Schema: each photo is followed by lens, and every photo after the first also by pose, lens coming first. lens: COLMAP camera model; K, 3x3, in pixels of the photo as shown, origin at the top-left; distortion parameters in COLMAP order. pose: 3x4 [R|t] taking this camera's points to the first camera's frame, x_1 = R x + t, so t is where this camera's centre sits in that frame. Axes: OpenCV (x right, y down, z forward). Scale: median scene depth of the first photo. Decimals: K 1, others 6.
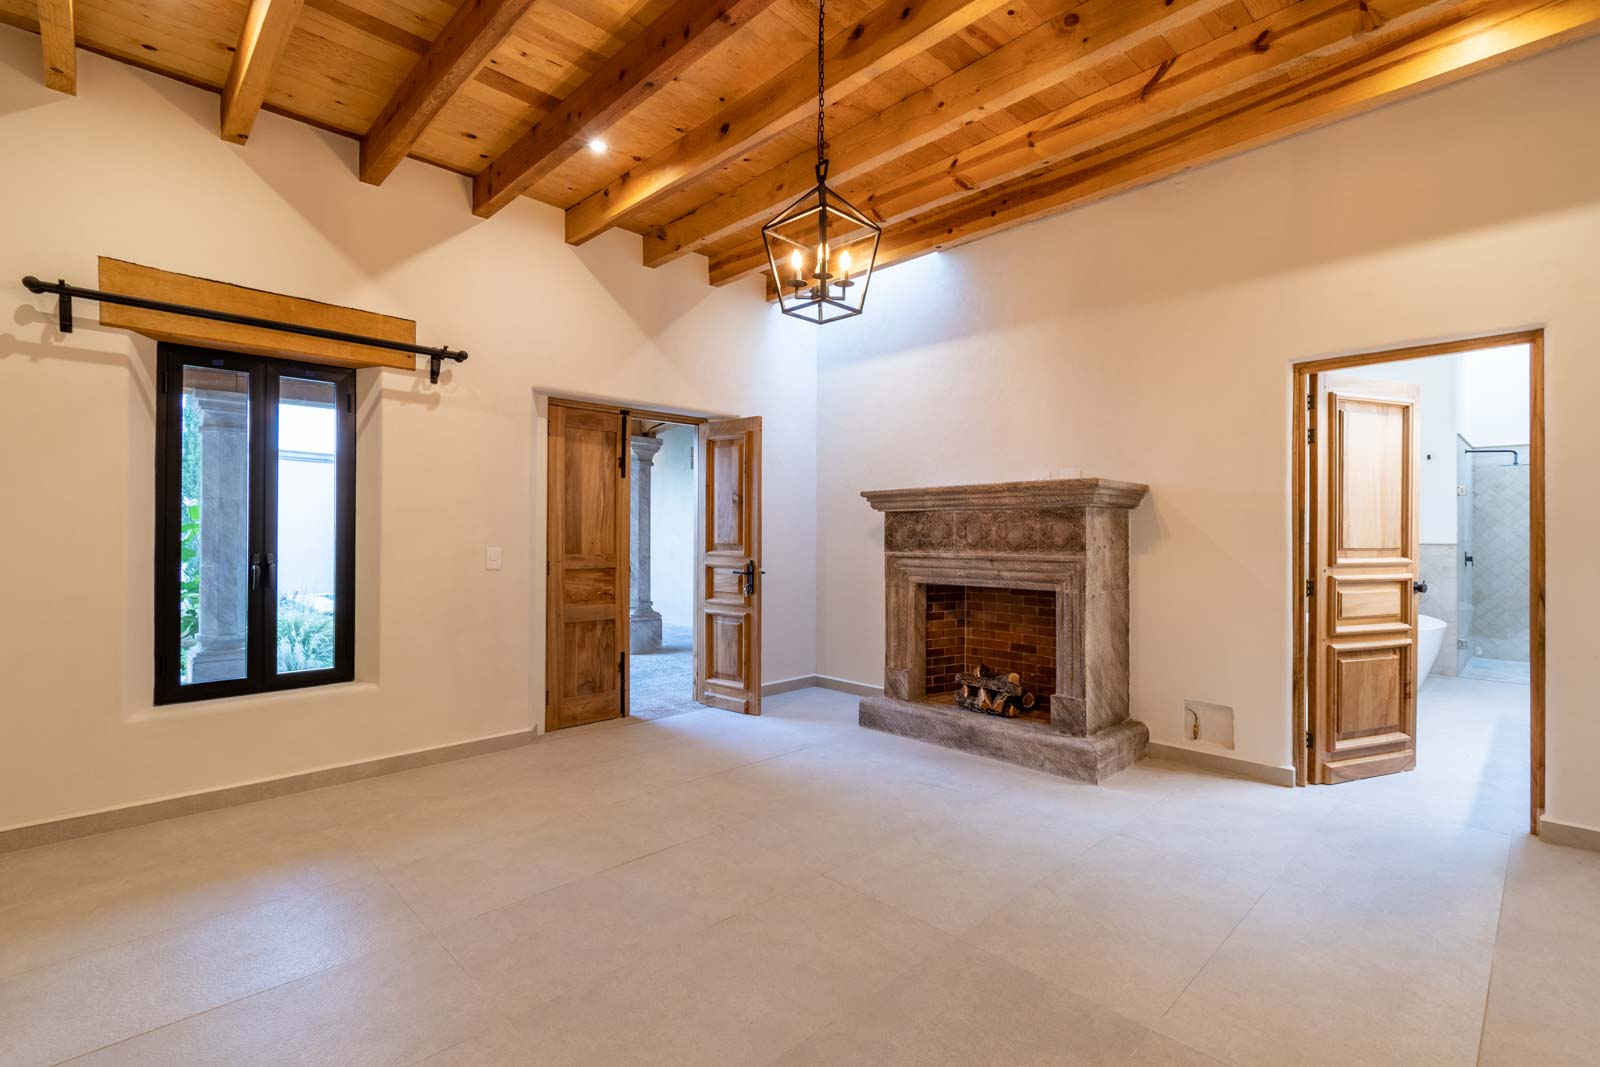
lens RADIAL K [[724.1, 0, 798.6], [0, 724.1, 539.2], [0, 0, 1]] dist [0.003569, -0.000868]
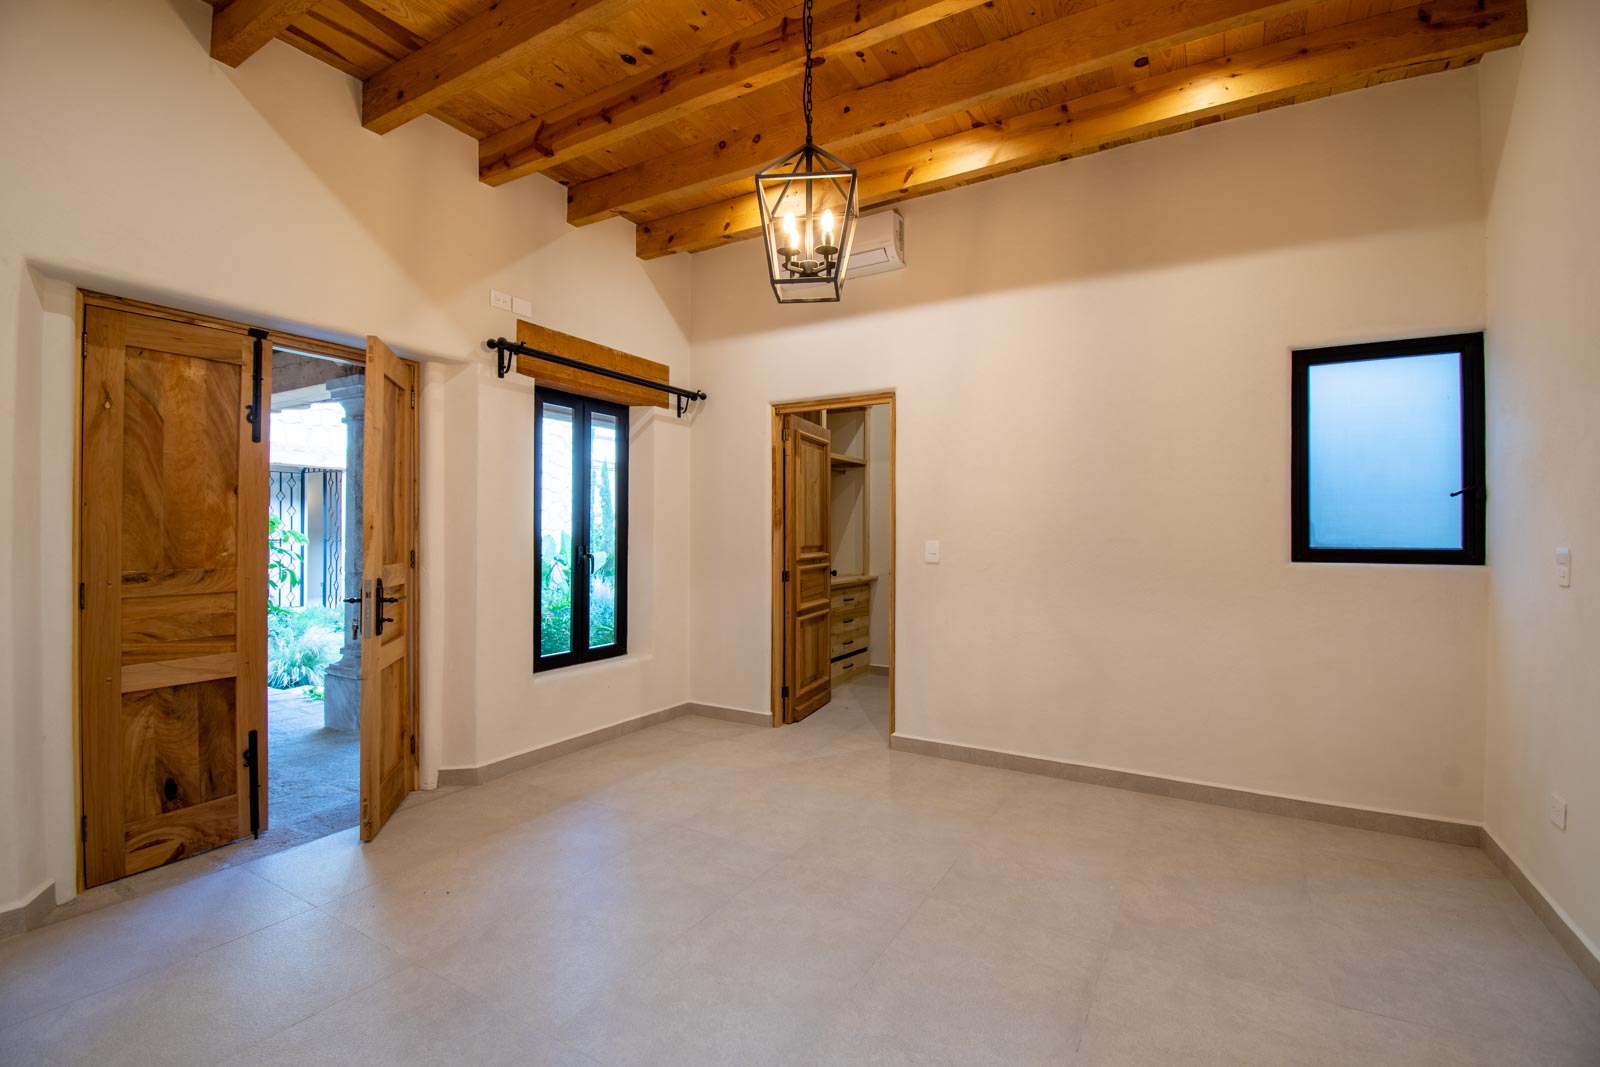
lens RADIAL K [[724.1, 0, 809.6], [0, 724.1, 538.4], [0, 0, 1]] dist [0.003569, -0.000868]
pose [[0.964638, 0.000032, 0.263578, -0.642541], [-0.000323, 0.999999, 0.001060, -0.004899], [-0.263578, -0.001108, 0.964637, -0.283439]]
